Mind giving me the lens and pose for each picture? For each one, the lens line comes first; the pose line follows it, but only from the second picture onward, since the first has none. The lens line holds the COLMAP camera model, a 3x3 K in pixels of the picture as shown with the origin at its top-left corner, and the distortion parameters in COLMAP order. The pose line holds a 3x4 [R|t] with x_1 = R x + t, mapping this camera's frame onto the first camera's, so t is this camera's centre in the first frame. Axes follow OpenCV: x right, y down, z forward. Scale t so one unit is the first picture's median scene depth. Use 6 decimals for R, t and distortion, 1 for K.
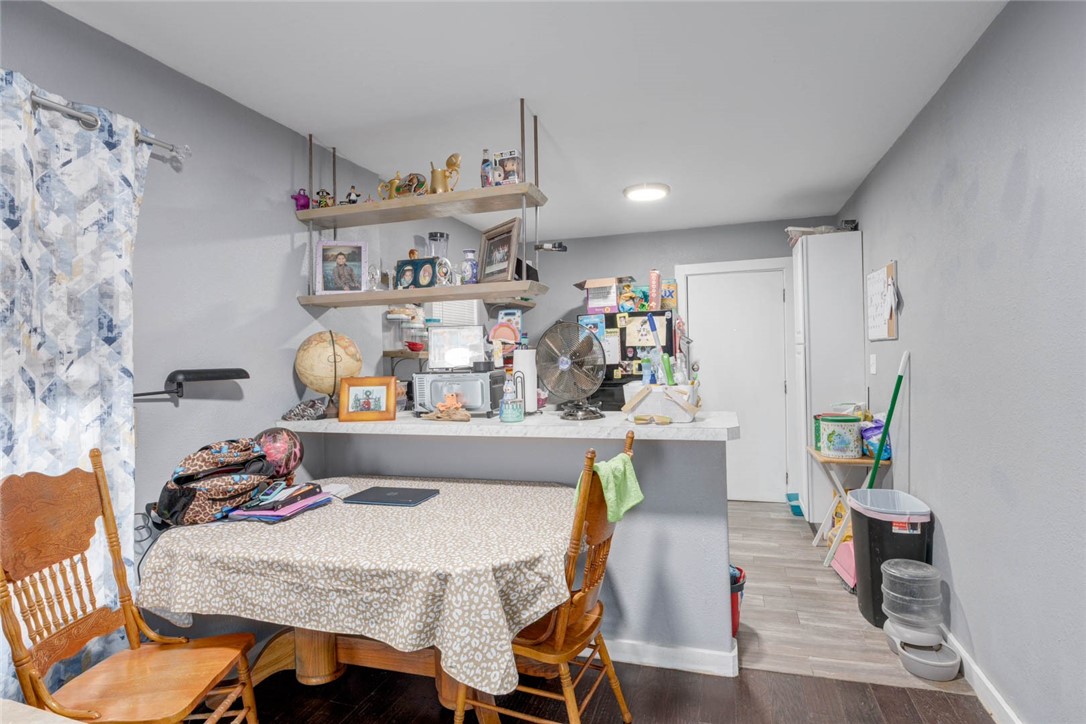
lens RADIAL K [[560.4, 0, 555.7], [0, 560.4, 361.5], [0, 0, 1]] dist [-0.004668, -0.000813]
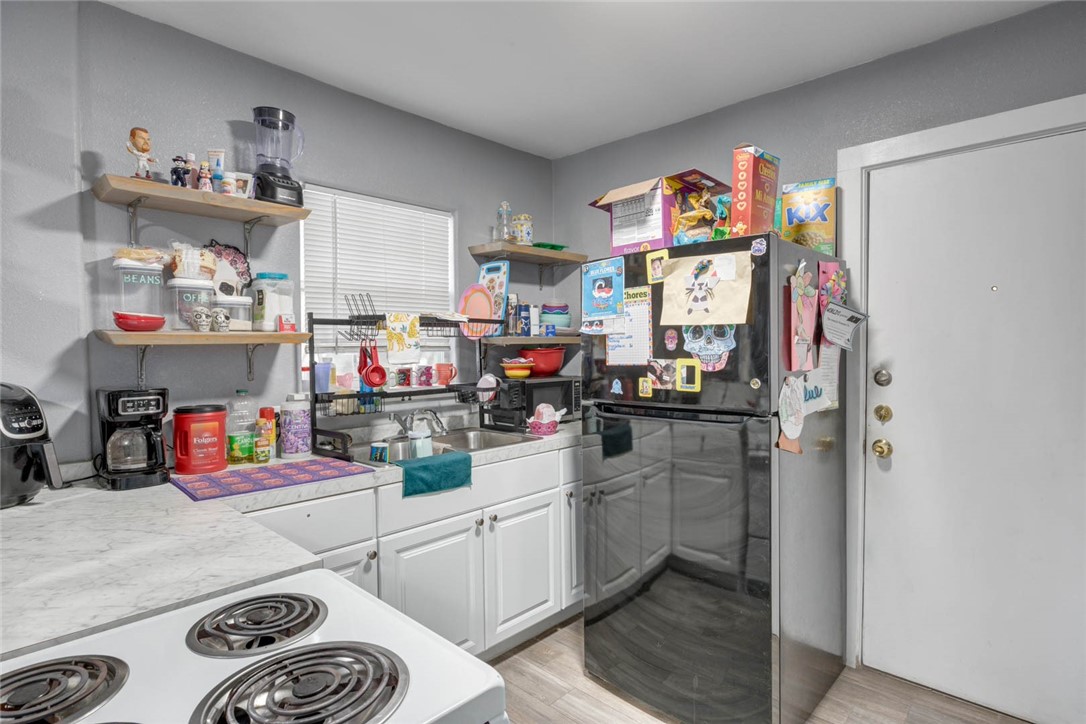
lens RADIAL K [[560.4, 0, 555.7], [0, 560.4, 361.5], [0, 0, 1]] dist [-0.004668, -0.000813]
pose [[0.900020, 0.029445, -0.434853, 0.261667], [-0.020087, 0.999457, 0.026102, -0.009807], [0.435385, -0.014757, 0.900123, 0.614496]]
